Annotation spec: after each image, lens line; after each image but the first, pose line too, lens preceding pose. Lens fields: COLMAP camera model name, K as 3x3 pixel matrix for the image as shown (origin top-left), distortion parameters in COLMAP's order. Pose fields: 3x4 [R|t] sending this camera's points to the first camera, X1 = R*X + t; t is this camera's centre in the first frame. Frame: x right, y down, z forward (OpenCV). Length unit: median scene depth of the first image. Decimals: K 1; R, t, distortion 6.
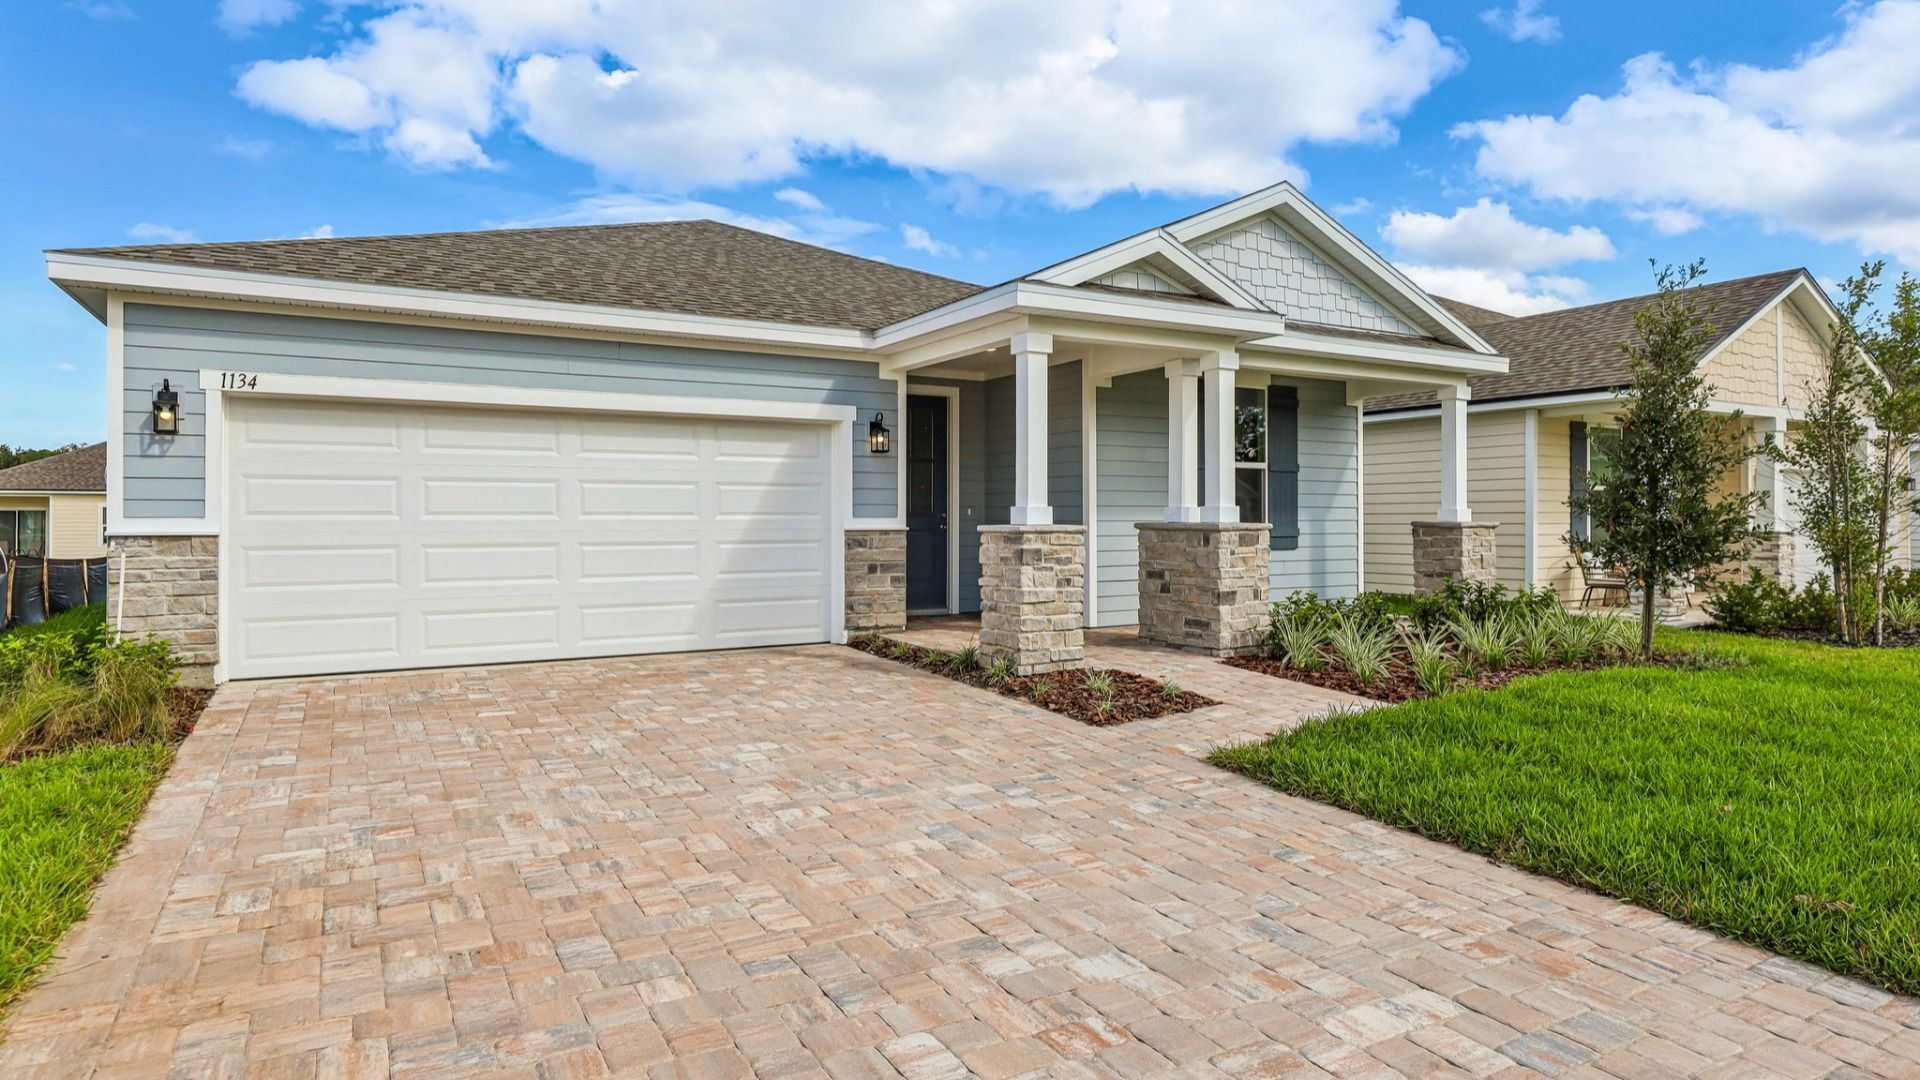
lens RADIAL K [[1059.3, 0, 961.3], [0, 1059.3, 517.0], [0, 0, 1]] dist [-0.004801, -0.000403]
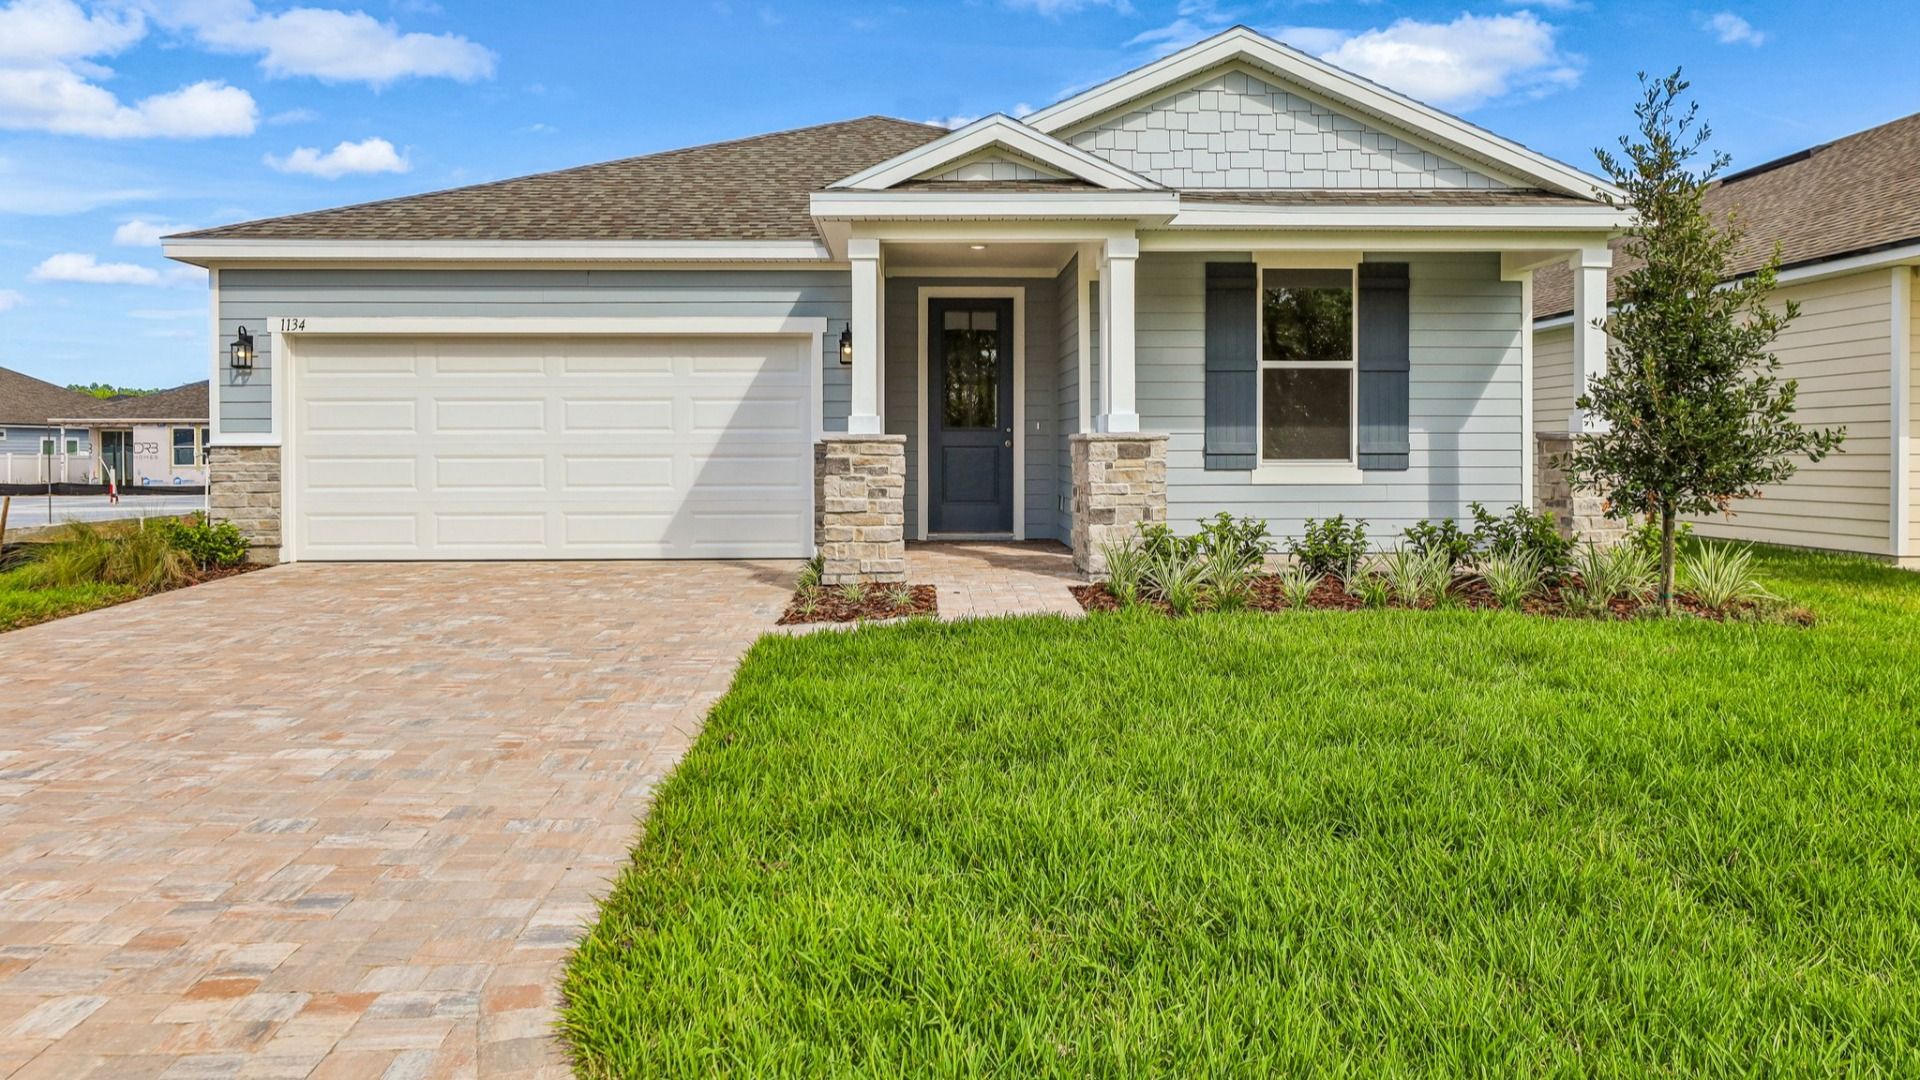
lens RADIAL K [[1408.6, 0, 958.6], [0, 1408.6, 463.3], [0, 0, 1]] dist [-0.000007, -0.002540]
pose [[0.883294, 0.002902, -0.468810, 0.697578], [0.002485, 0.999938, 0.010873, 0.018269], [0.468812, -0.010769, 0.883232, -0.102774]]
